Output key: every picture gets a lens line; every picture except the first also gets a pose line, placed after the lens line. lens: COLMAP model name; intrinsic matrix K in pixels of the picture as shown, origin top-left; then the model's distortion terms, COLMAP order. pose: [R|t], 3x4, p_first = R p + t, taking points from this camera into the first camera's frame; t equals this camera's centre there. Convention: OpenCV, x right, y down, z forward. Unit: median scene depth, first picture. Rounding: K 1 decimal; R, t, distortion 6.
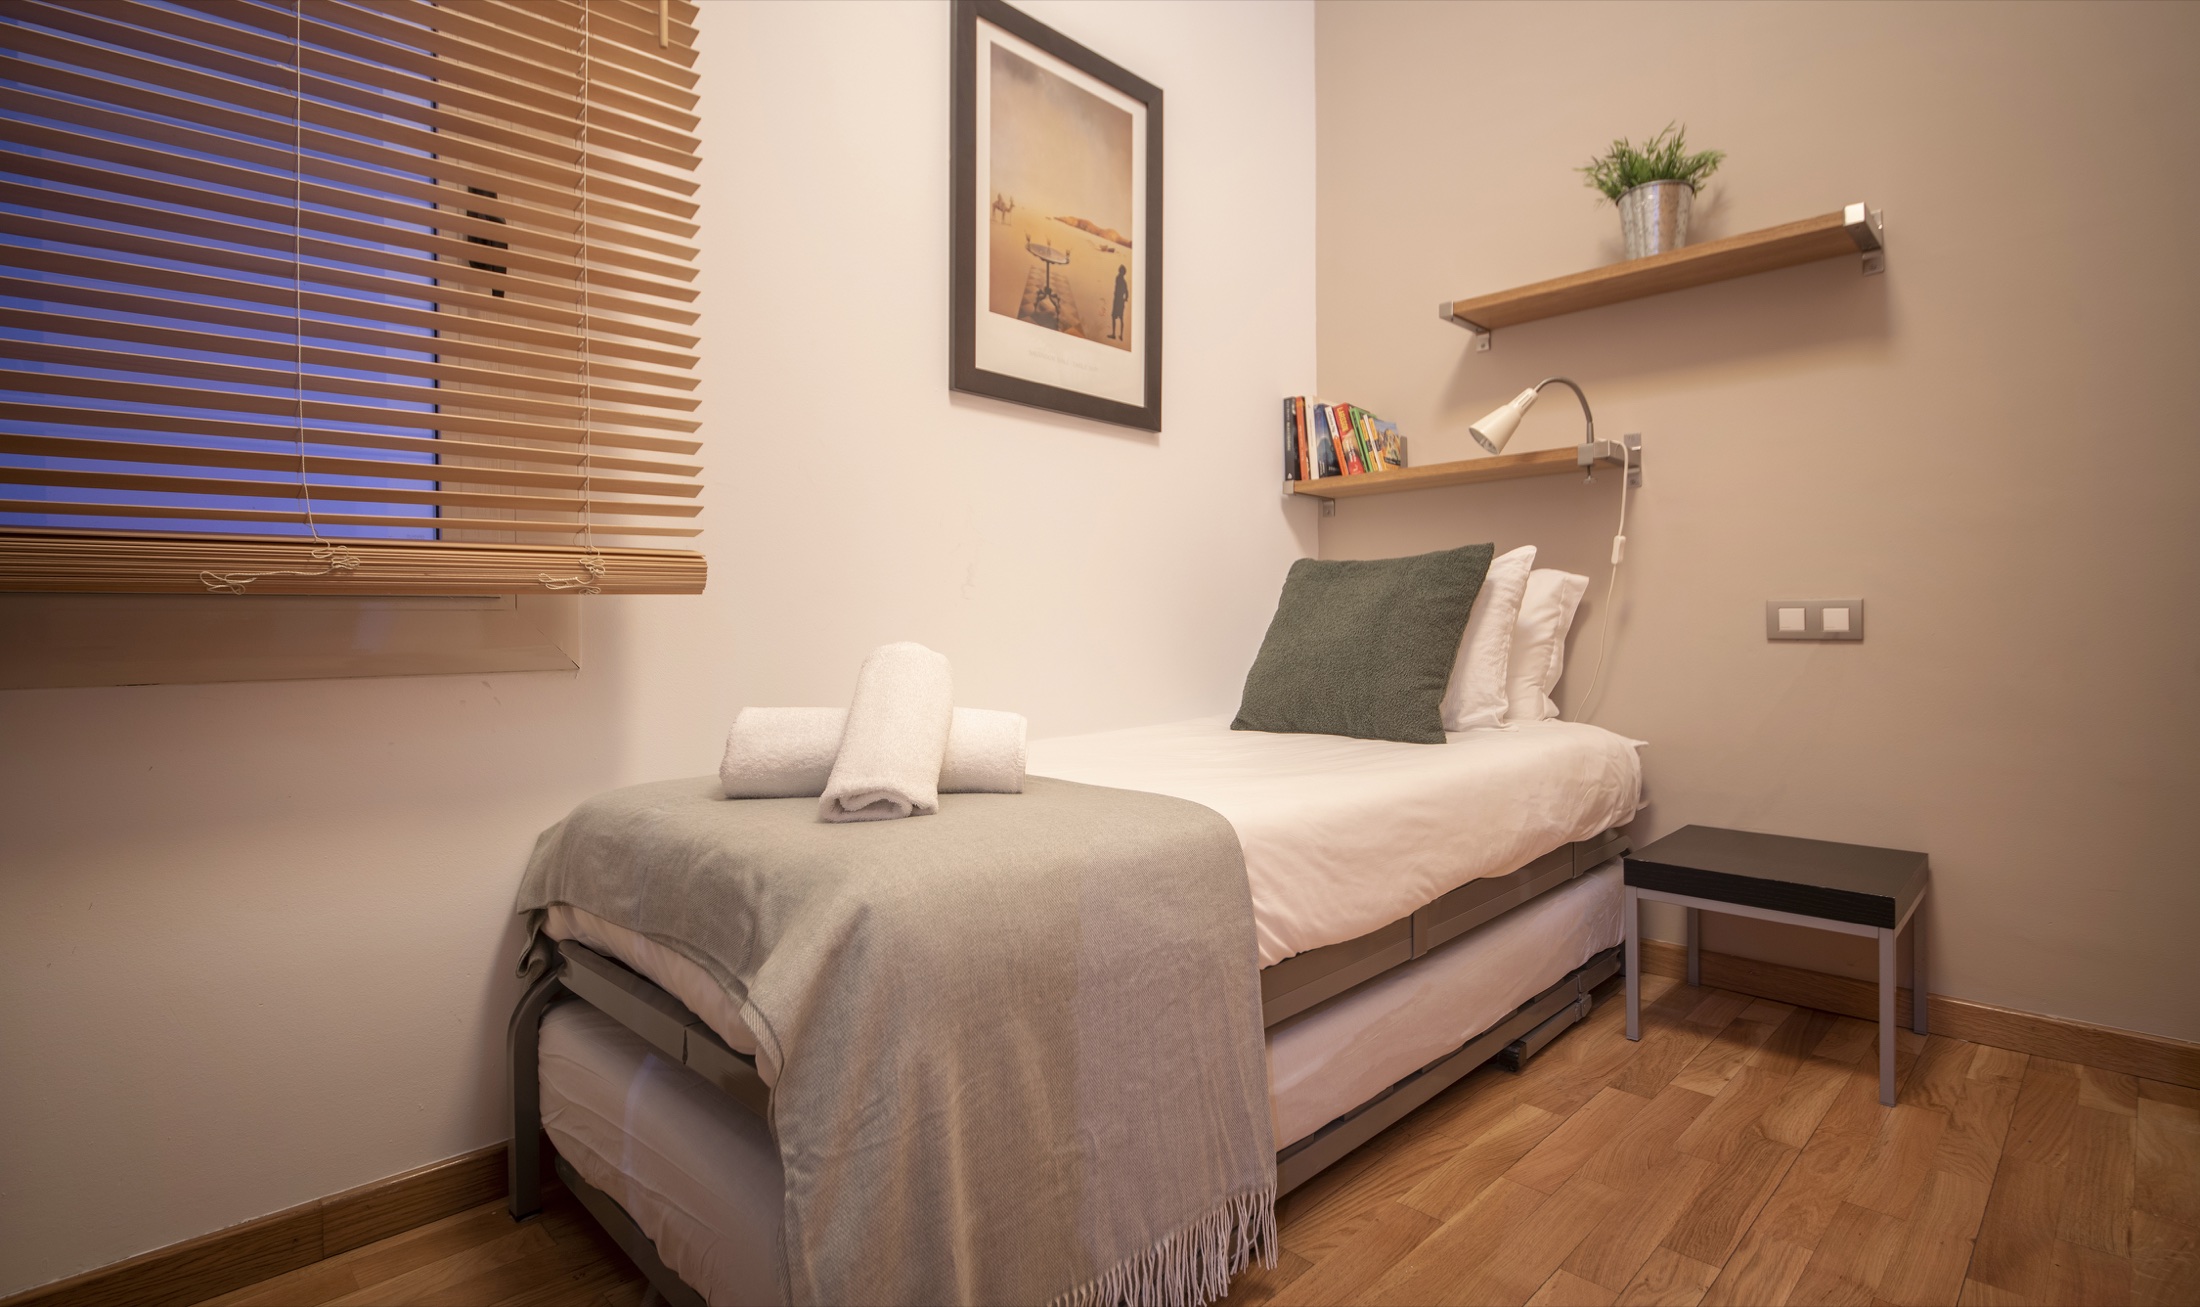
lens RADIAL K [[1030.2, 0, 1100.0], [0, 1030.2, 653.5], [0, 0, 1]] dist [0.001172, -0.019406]
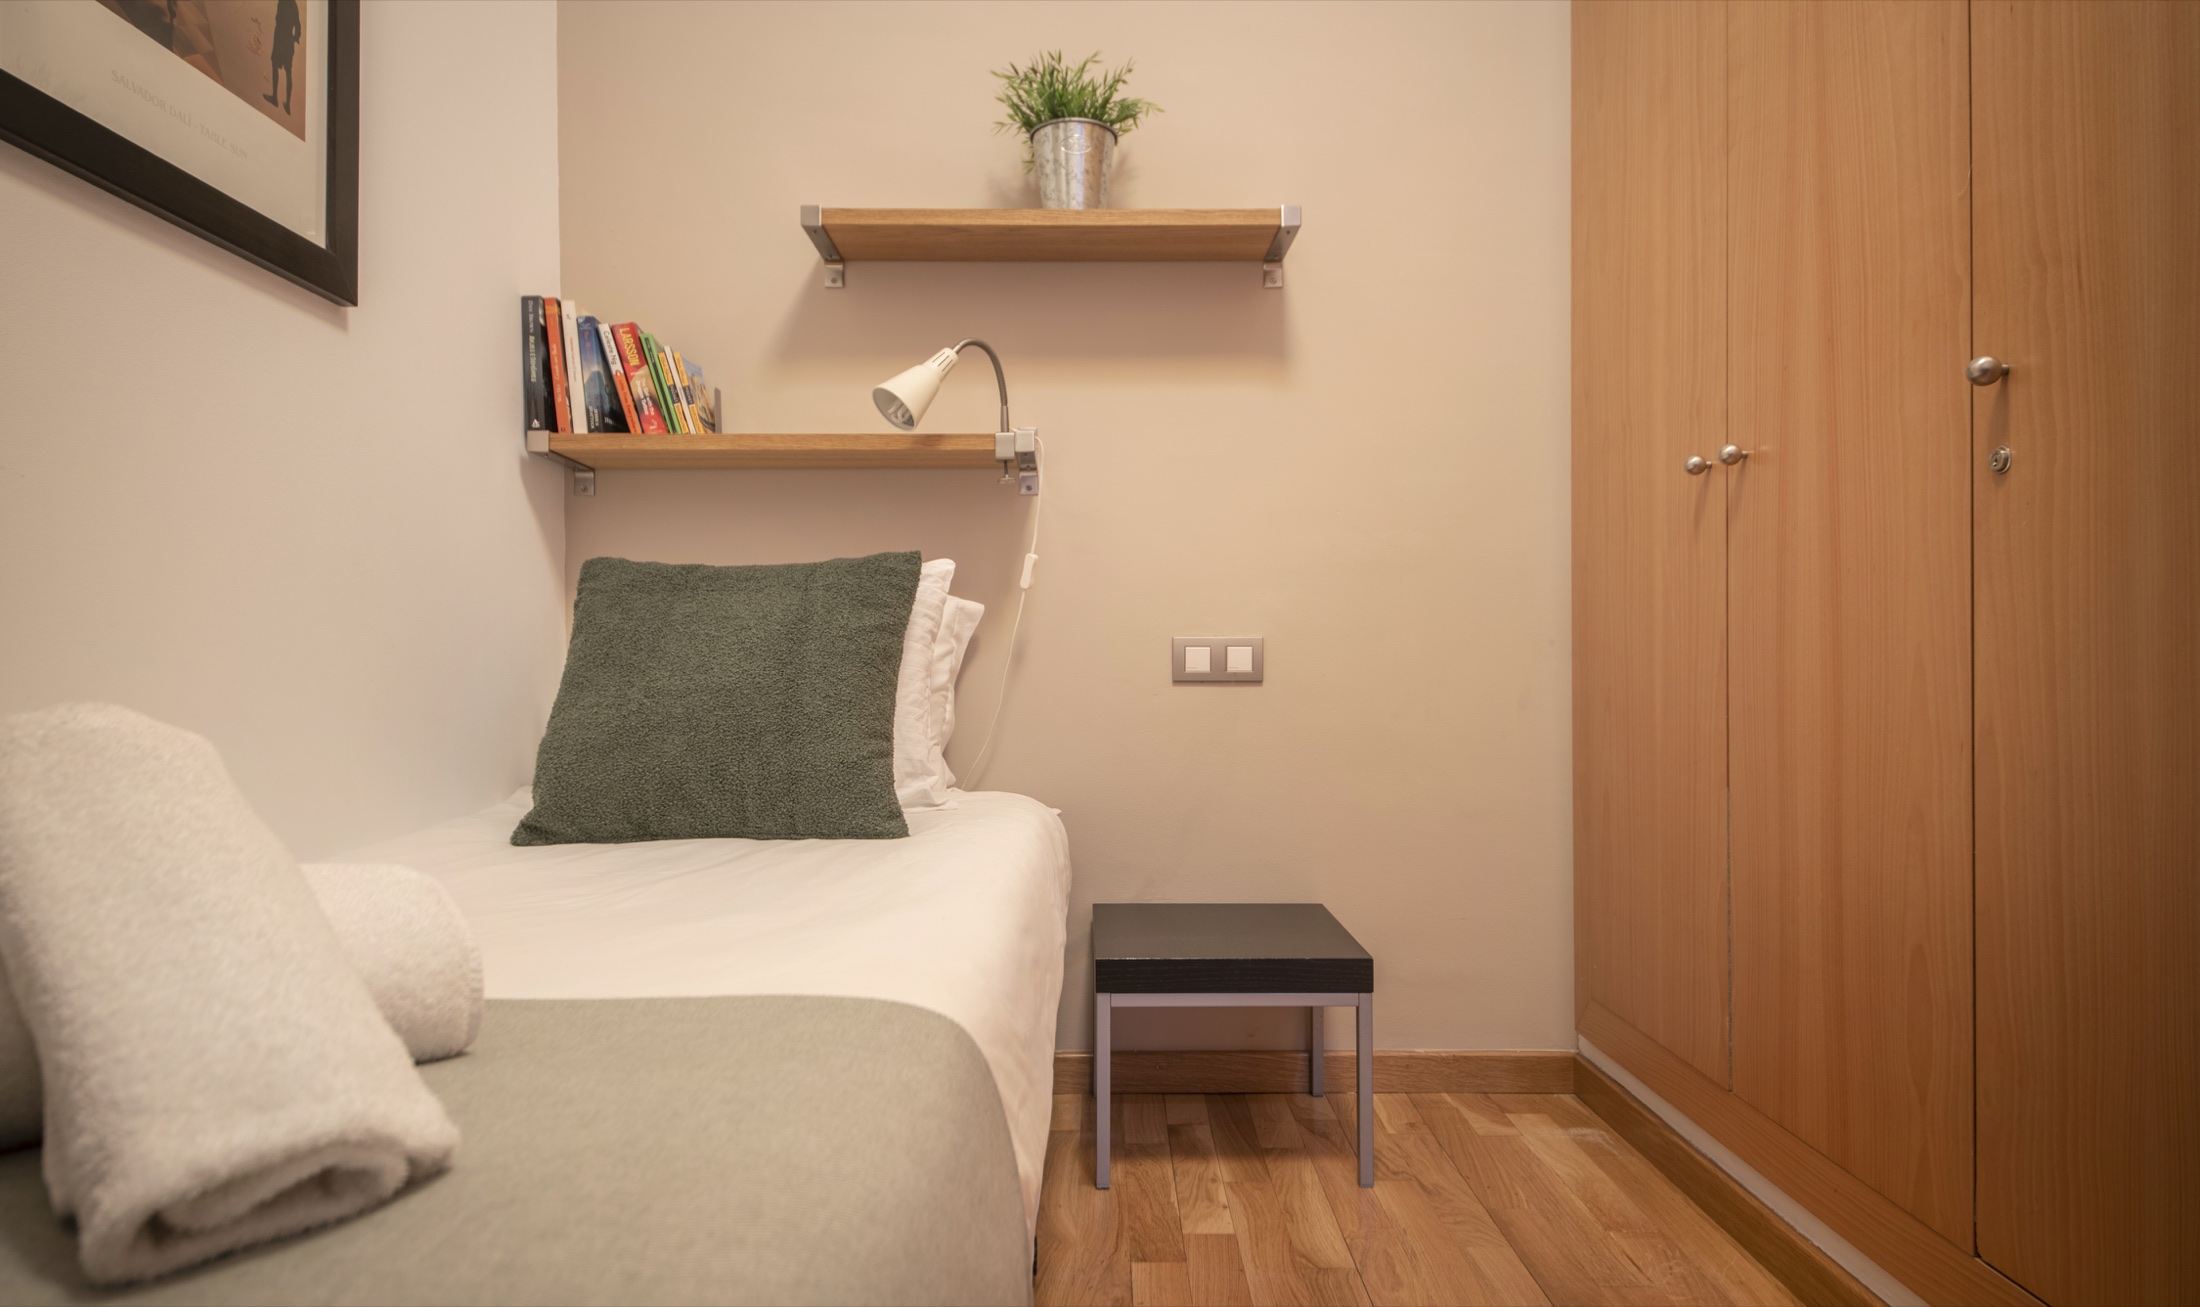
lens RADIAL K [[1285.9, 0, 1106.3], [0, 1285.9, 680.7], [0, 0, 1]] dist [0.038741, -0.040862]
pose [[0.688979, -0.005940, 0.724757, -0.181285], [0.017906, 0.999801, -0.008828, -0.005813], [-0.724560, 0.019059, 0.688948, 0.275487]]
